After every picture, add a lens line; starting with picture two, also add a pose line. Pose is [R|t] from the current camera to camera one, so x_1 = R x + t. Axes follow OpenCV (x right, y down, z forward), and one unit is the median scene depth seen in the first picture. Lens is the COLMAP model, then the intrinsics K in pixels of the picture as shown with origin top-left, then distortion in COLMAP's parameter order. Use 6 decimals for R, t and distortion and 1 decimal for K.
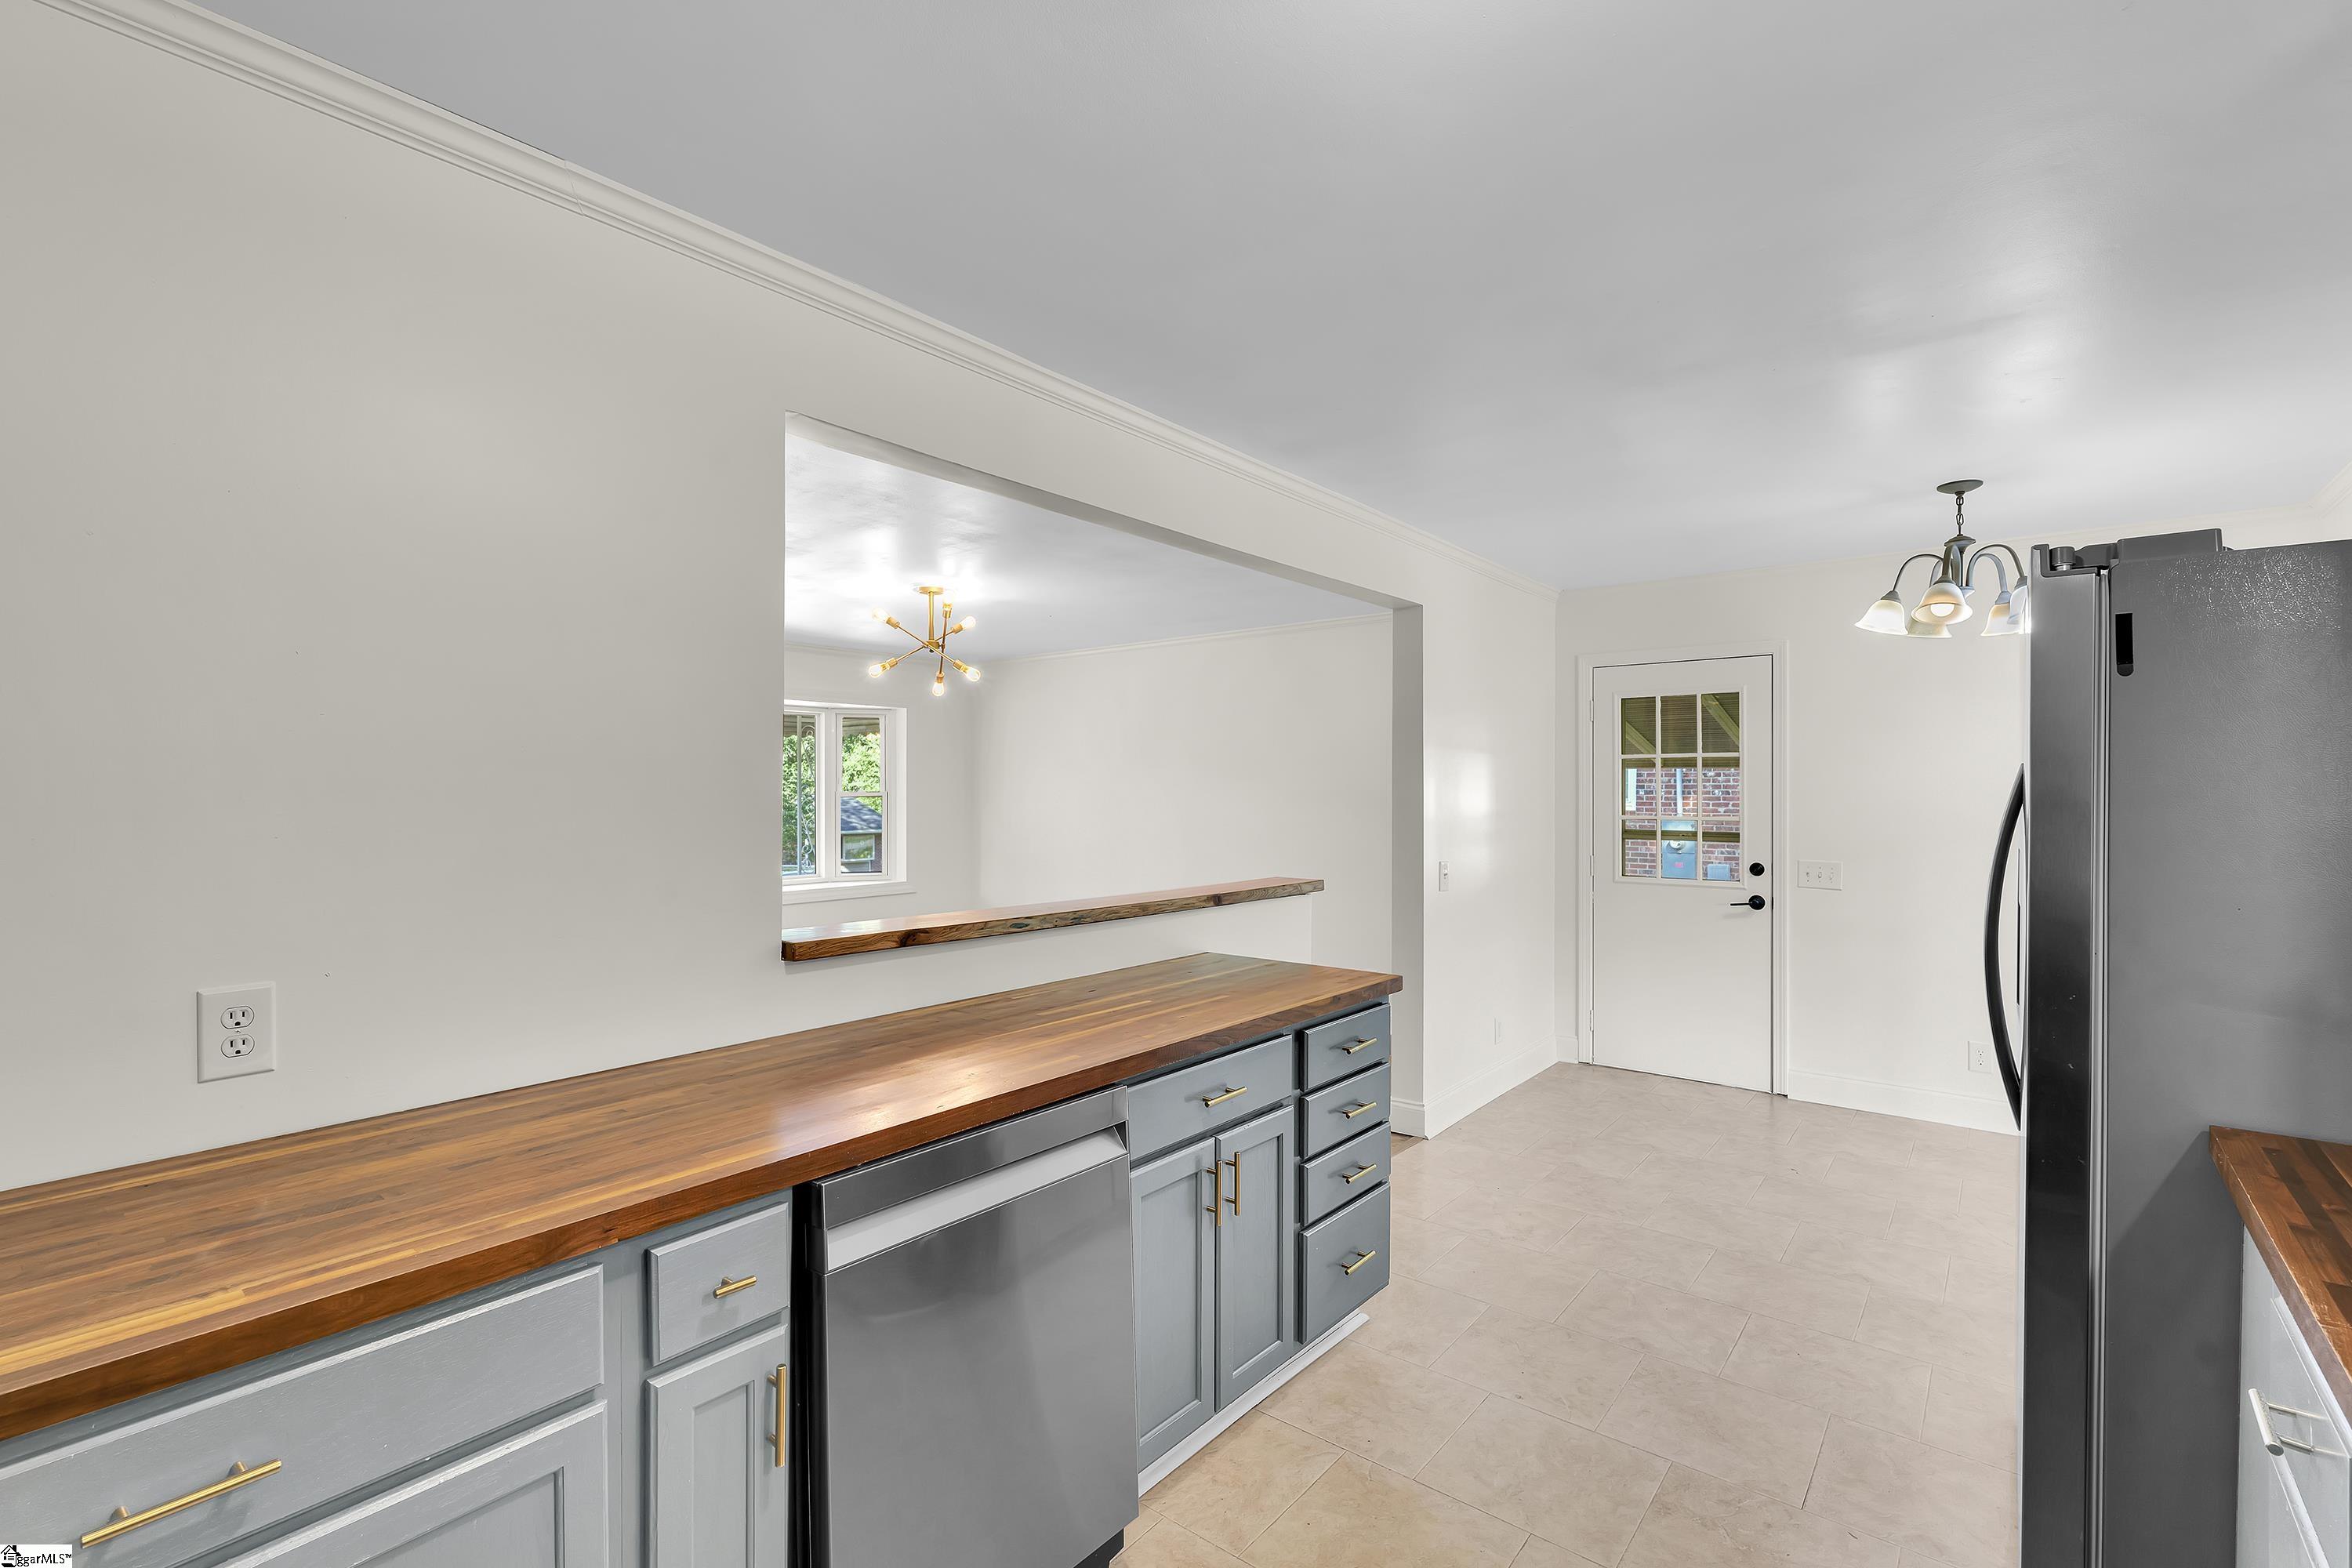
lens RADIAL K [[1037.9, 0, 1183.1], [0, 1037.9, 786.9], [0, 0, 1]] dist [-0.003000, -0.000129]
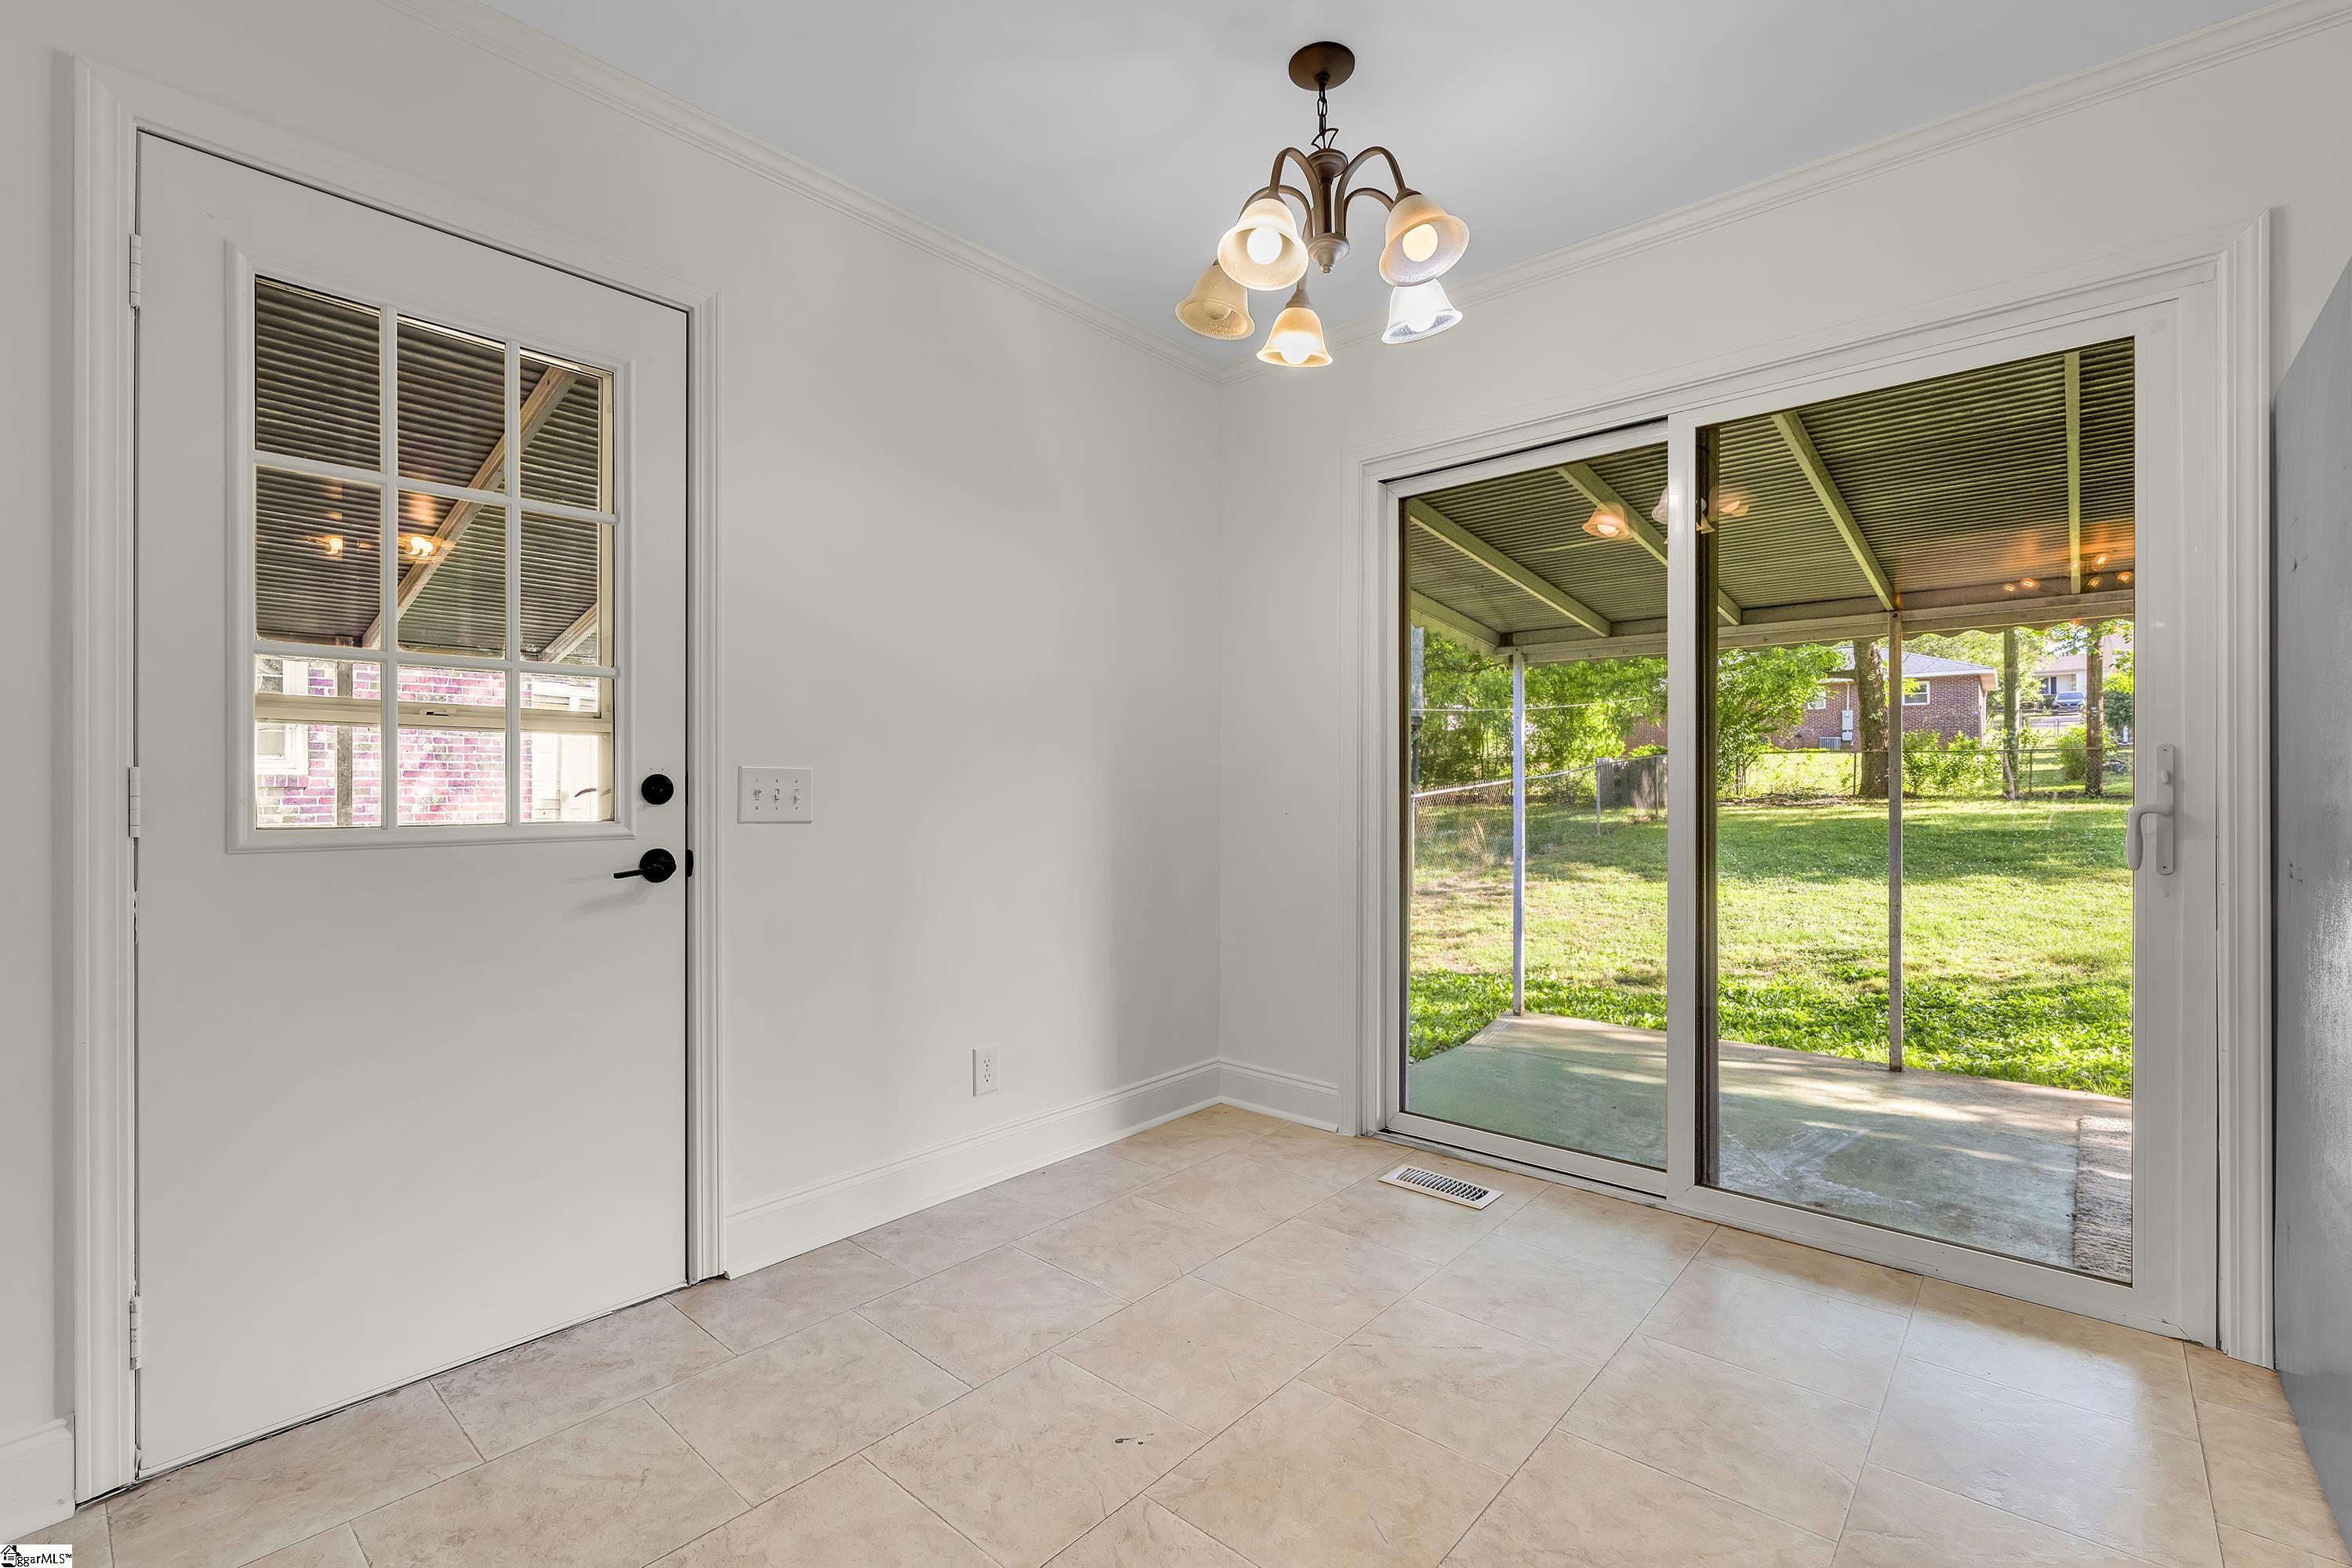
lens RADIAL K [[1037.9, 0, 1183.1], [0, 1037.9, 786.9], [0, 0, 1]] dist [-0.003000, -0.000129]
pose [[0.039936, 0.003718, 0.999195, 0.125114], [0.008076, 0.999959, -0.004044, 0.082384], [-0.999170, 0.008231, 0.039904, 0.764133]]
